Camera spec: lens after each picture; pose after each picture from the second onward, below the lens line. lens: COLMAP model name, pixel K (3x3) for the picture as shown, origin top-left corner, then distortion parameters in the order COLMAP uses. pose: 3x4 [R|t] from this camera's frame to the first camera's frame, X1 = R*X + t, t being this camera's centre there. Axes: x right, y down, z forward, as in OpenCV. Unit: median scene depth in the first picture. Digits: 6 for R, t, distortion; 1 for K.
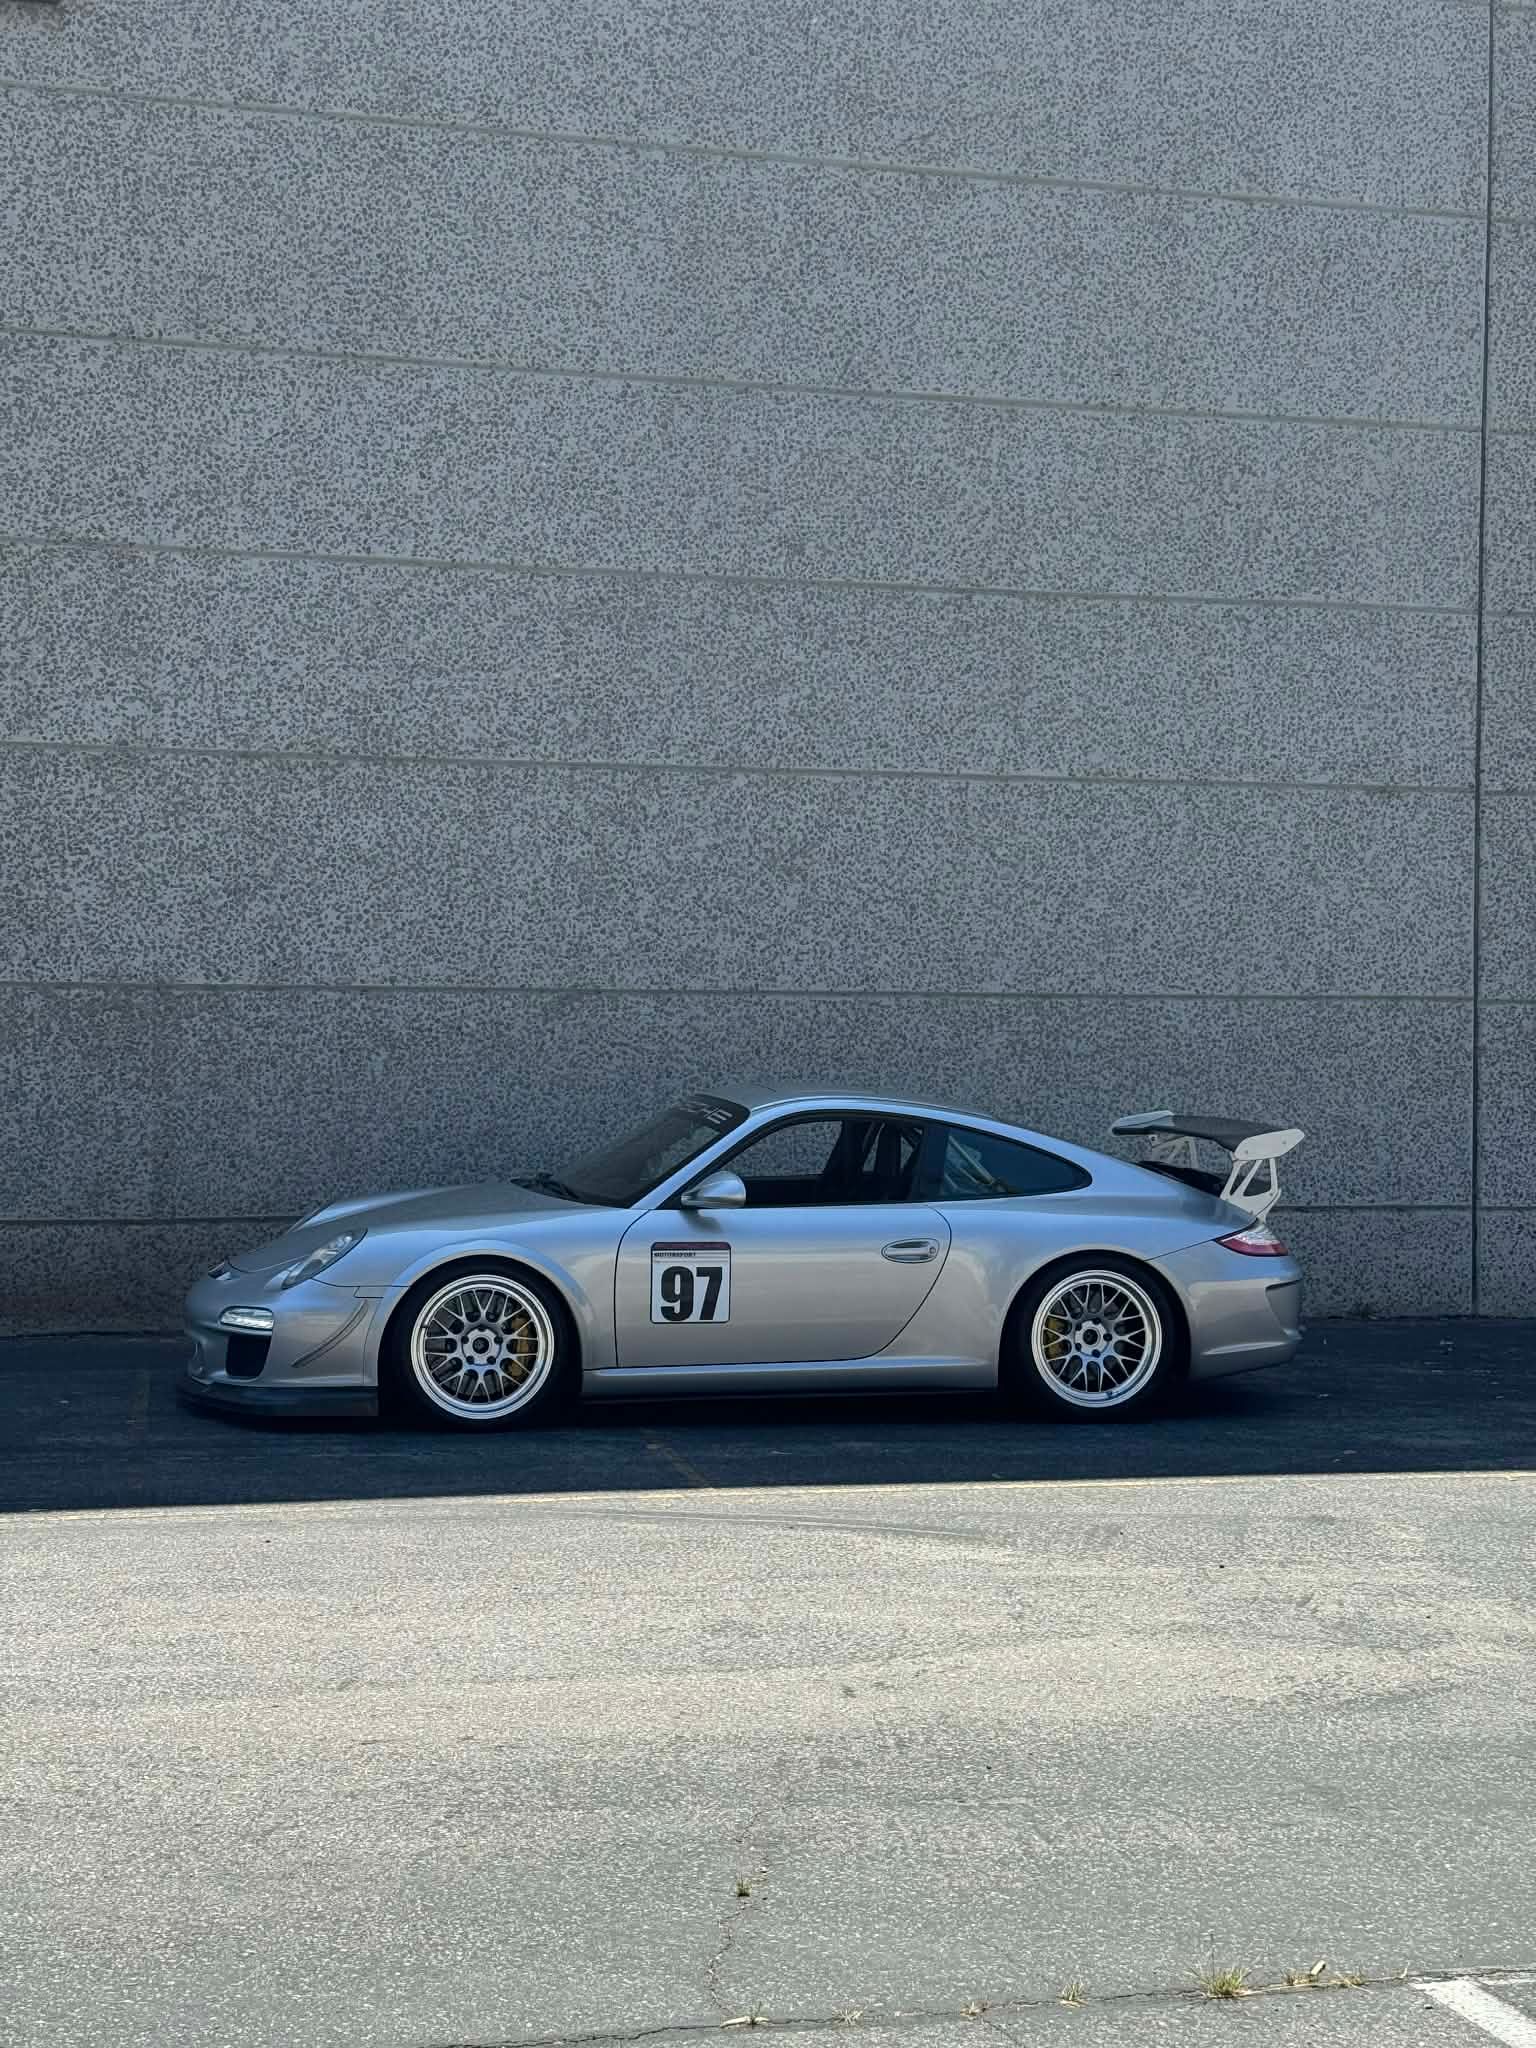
lens RADIAL K [[2794.2, 0, 768.0], [0, 2794.2, 1024.0], [0, 0, 1]] dist [0.184455, -0.366377]
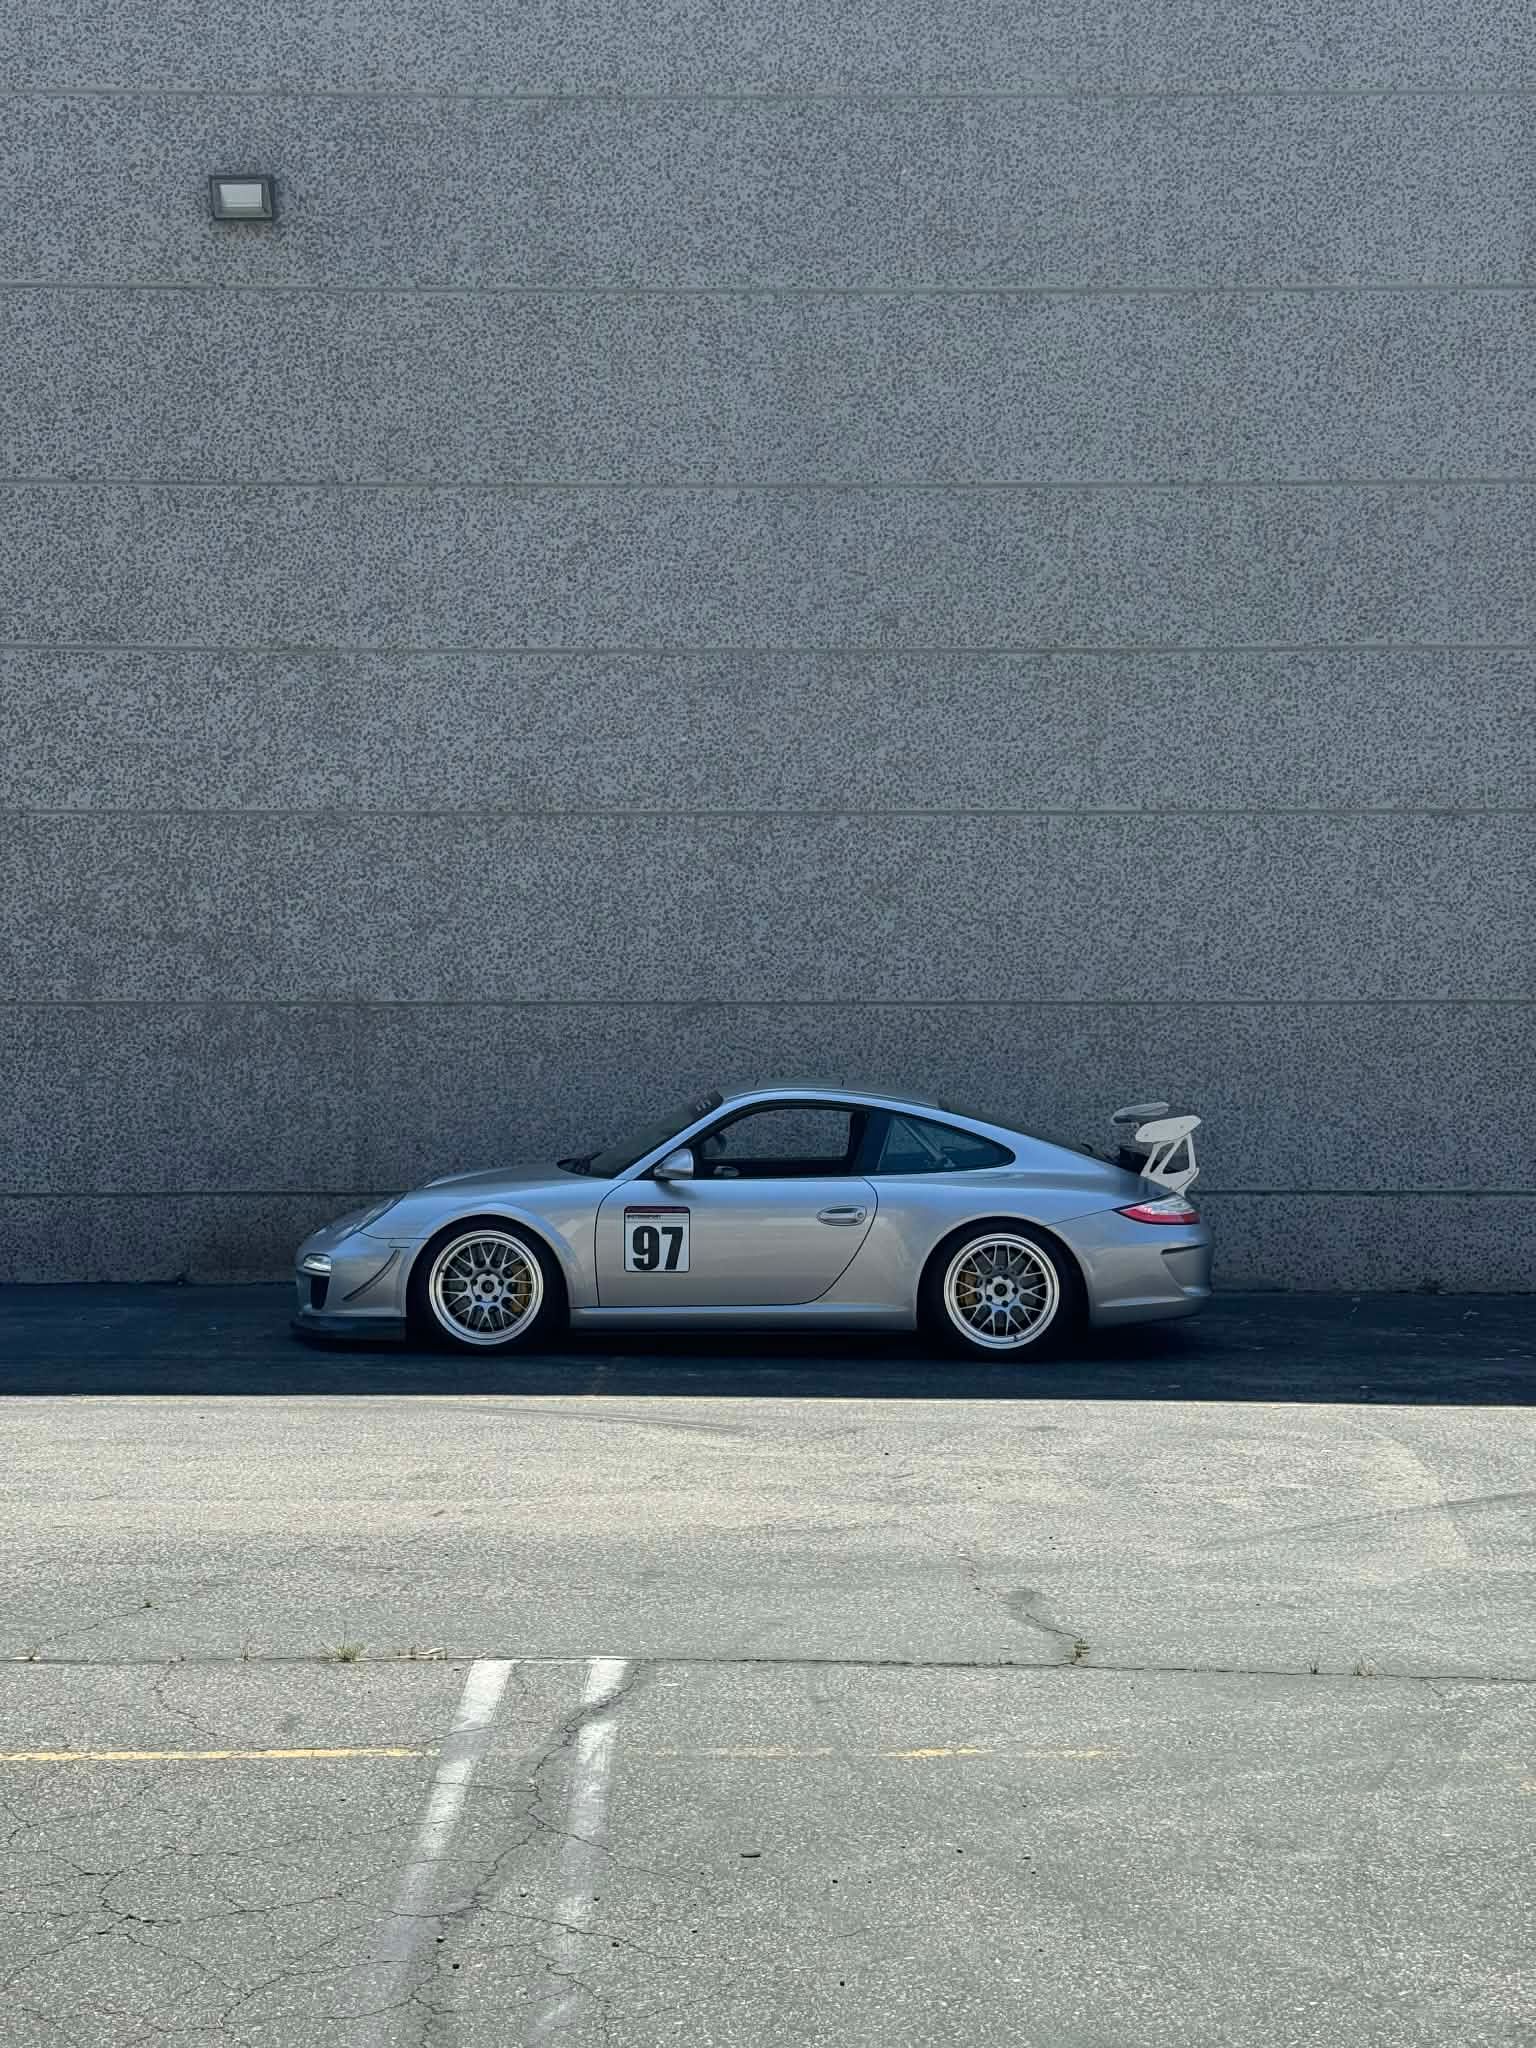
lens RADIAL K [[2788.2, 0, 786.7], [0, 2788.2, 1021.6], [0, 0, 1]] dist [0.164593, -0.263674]
pose [[0.967478, -0.009109, -0.252792, 0.263486], [0.007688, 0.999949, -0.006610, 0.003951], [0.252839, 0.004452, 0.967498, -0.136082]]
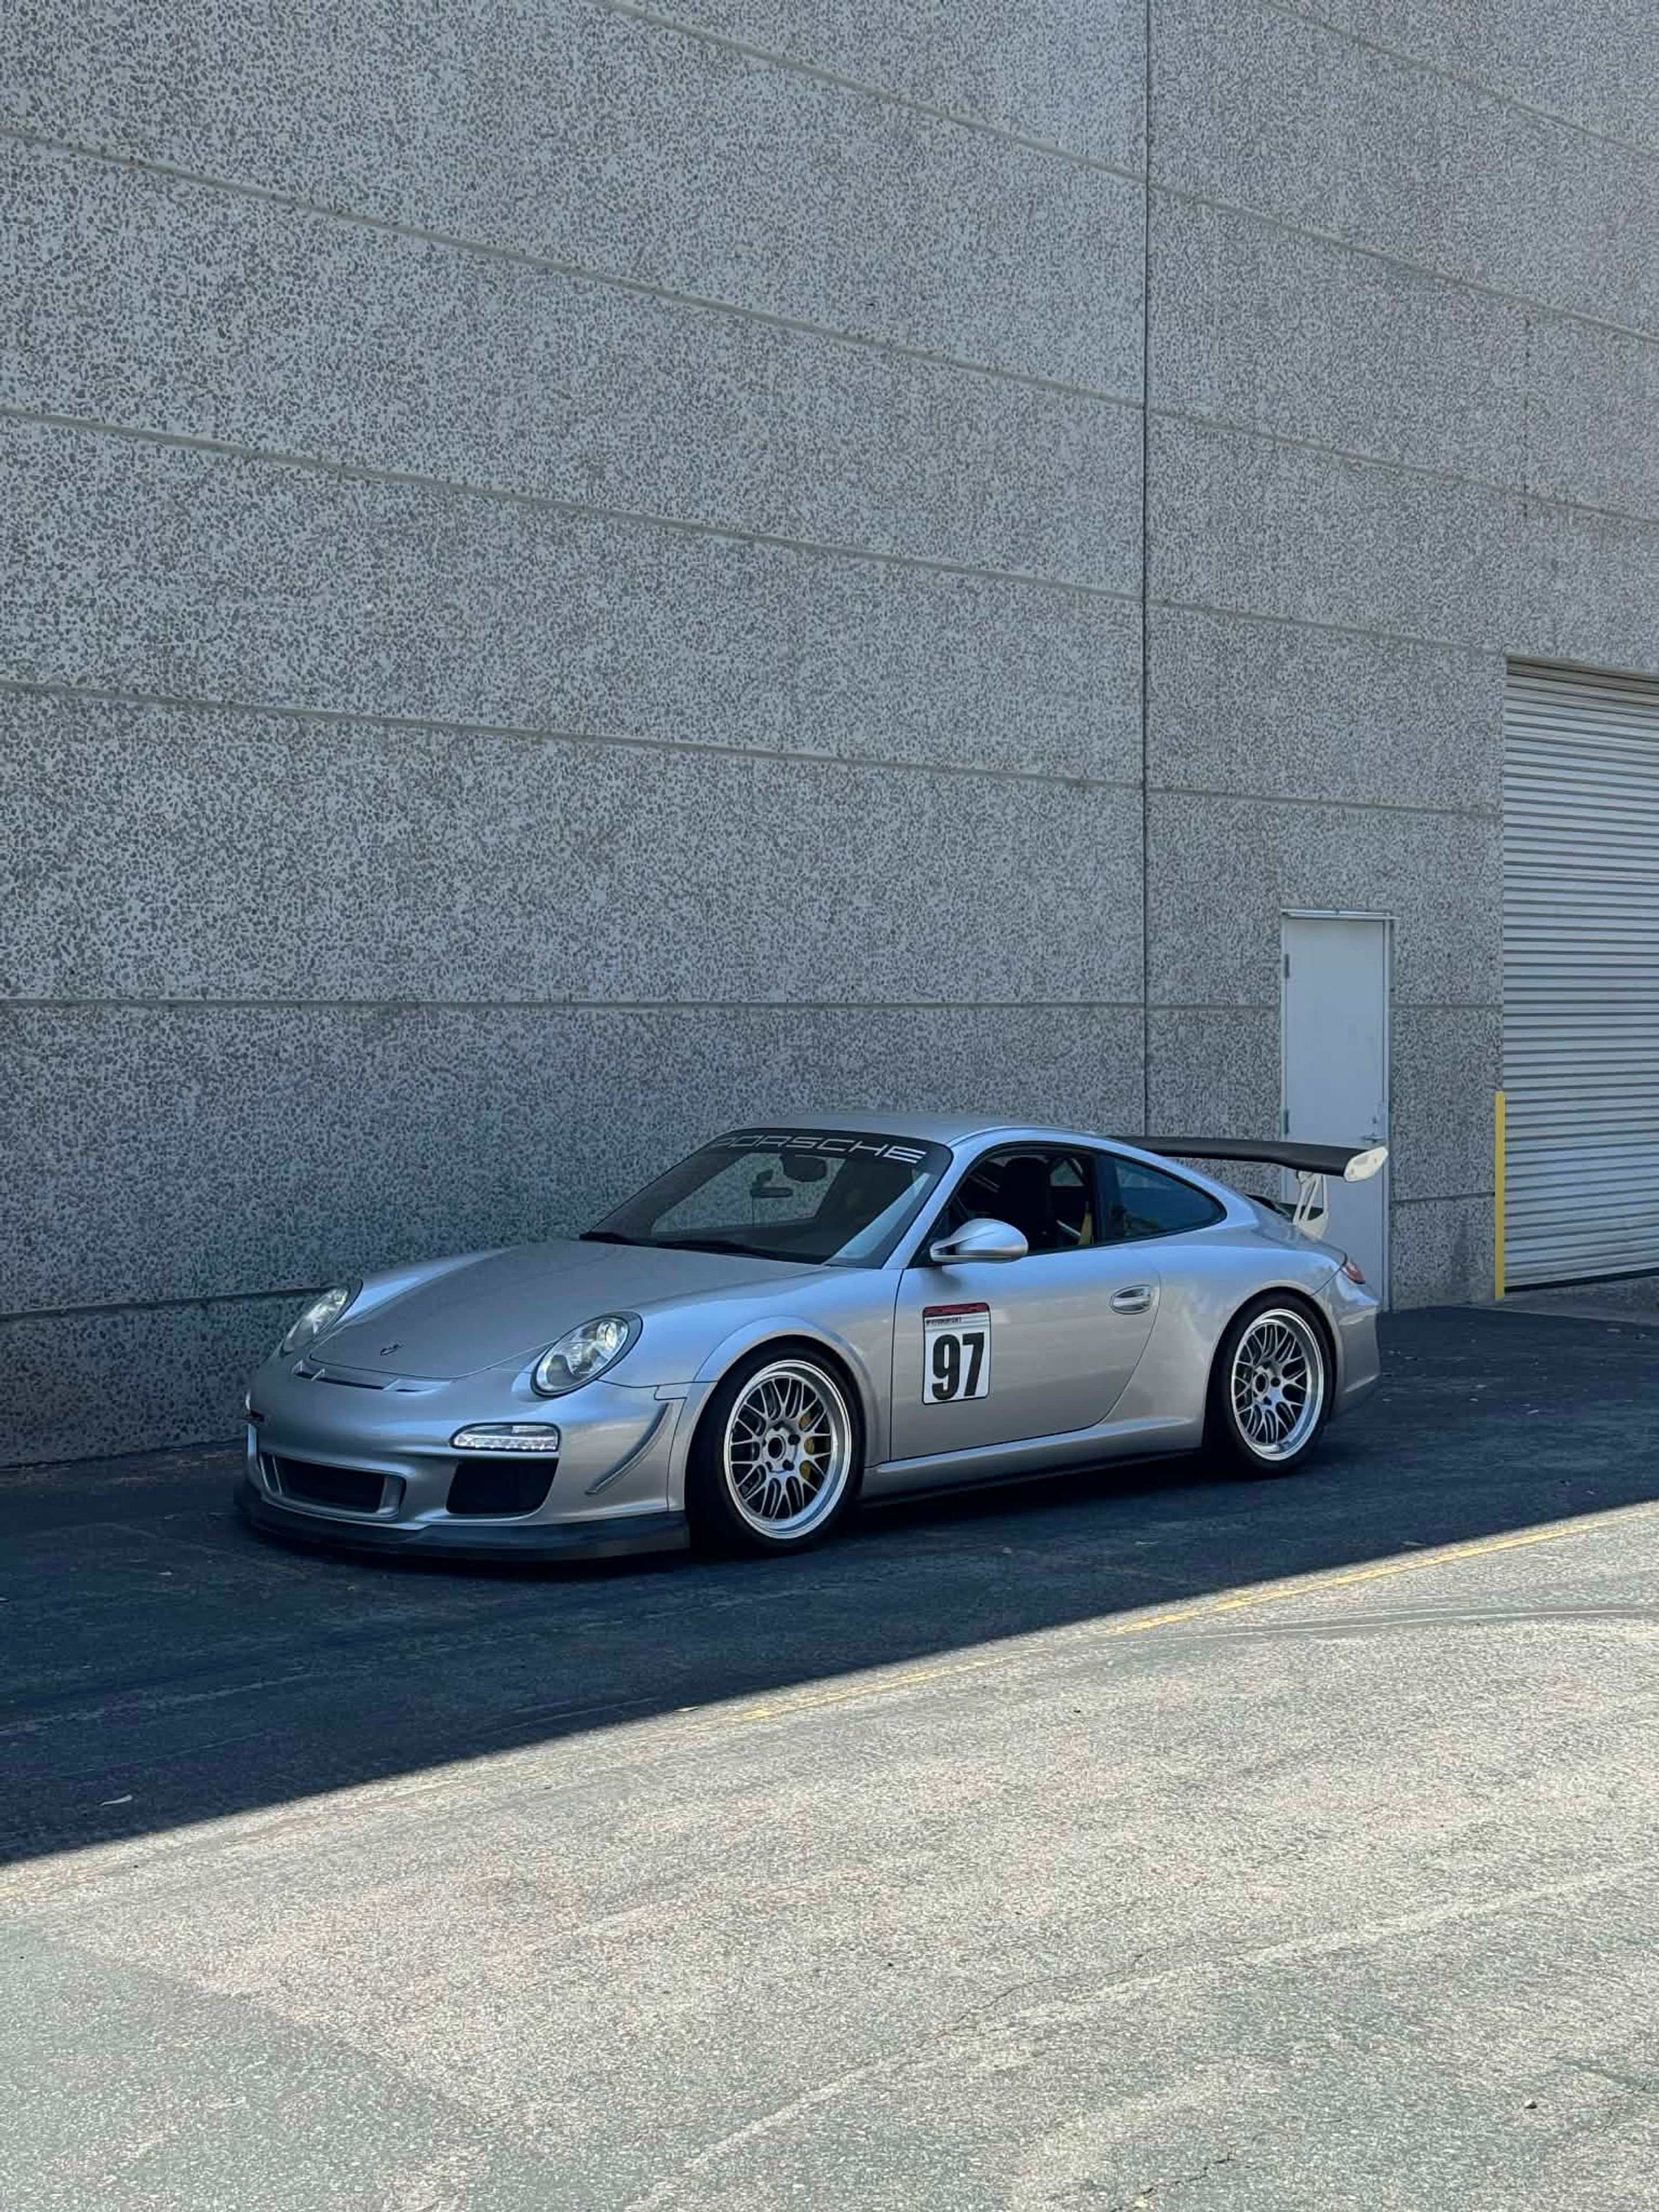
lens RADIAL K [[3018.0, 0, 829.5], [0, 3018.0, 1106.0], [0, 0, 1]] dist [0.184455, -0.366377]
pose [[0.850624, -0.025926, 0.525136, -0.415367], [0.011639, 0.999467, 0.030491, -0.007652], [-0.525646, -0.019825, 0.850472, 0.194264]]
